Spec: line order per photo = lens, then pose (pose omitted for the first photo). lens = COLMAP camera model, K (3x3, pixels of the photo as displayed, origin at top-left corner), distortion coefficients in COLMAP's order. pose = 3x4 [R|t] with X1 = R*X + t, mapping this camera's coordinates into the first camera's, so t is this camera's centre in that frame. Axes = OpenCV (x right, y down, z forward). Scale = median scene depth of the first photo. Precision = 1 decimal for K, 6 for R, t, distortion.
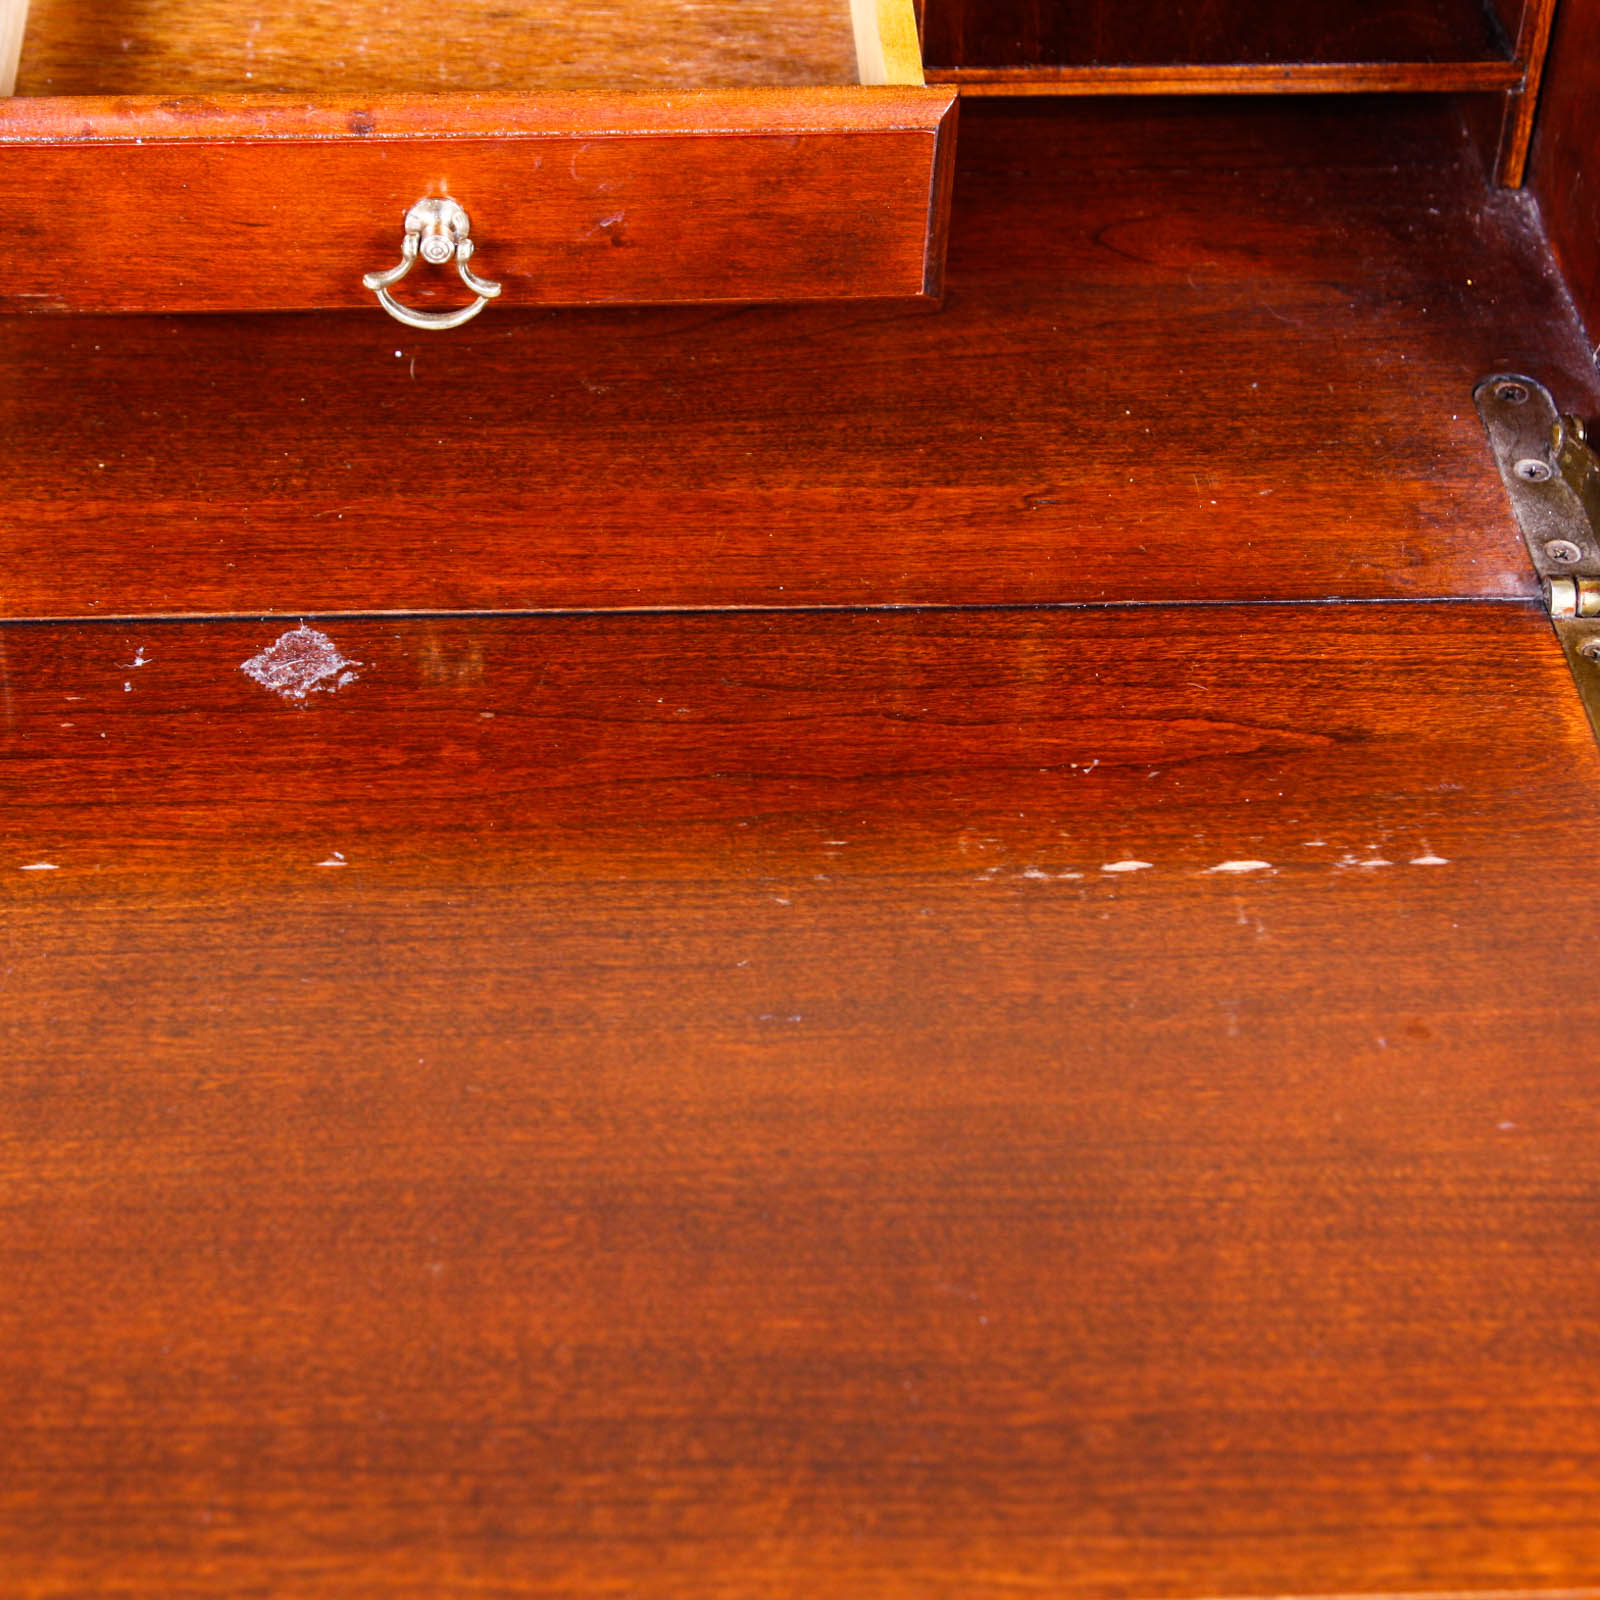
lens RADIAL K [[3495.4, 0, 747.0], [0, 3495.4, 800.0], [0, 0, 1]] dist [0.010077, 0.216669]
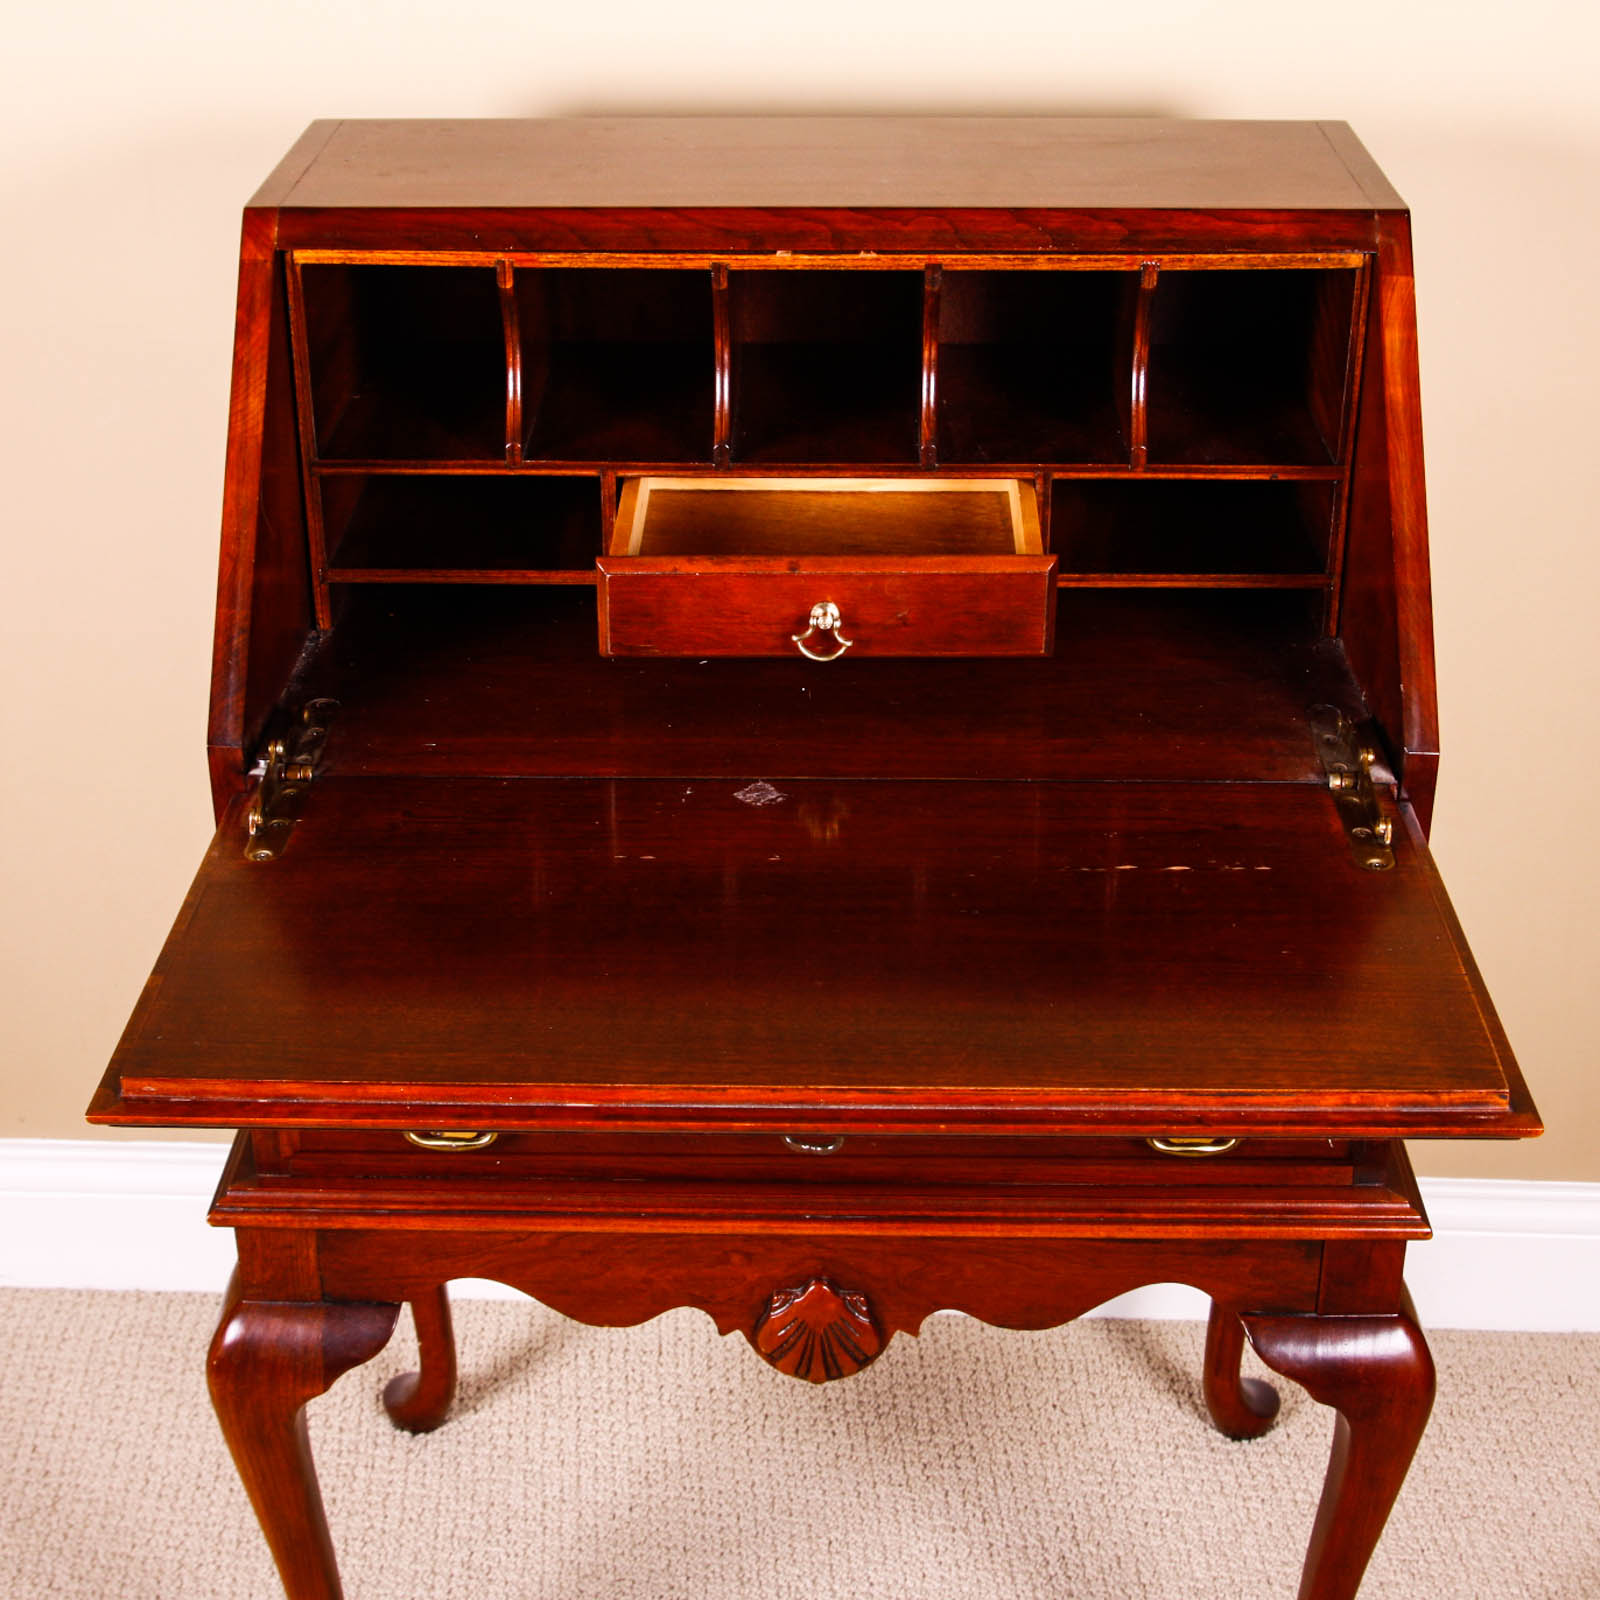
lens RADIAL K [[2592.3, 0, 799.5], [0, 2592.3, 756.0], [0, 0, 1]] dist [-0.043908, 0.033617]
pose [[0.996703, 0.008658, -0.080670, 0.030454], [-0.028852, 0.967120, -0.252680, 0.347144], [0.075830, 0.254174, 0.964181, -0.588827]]
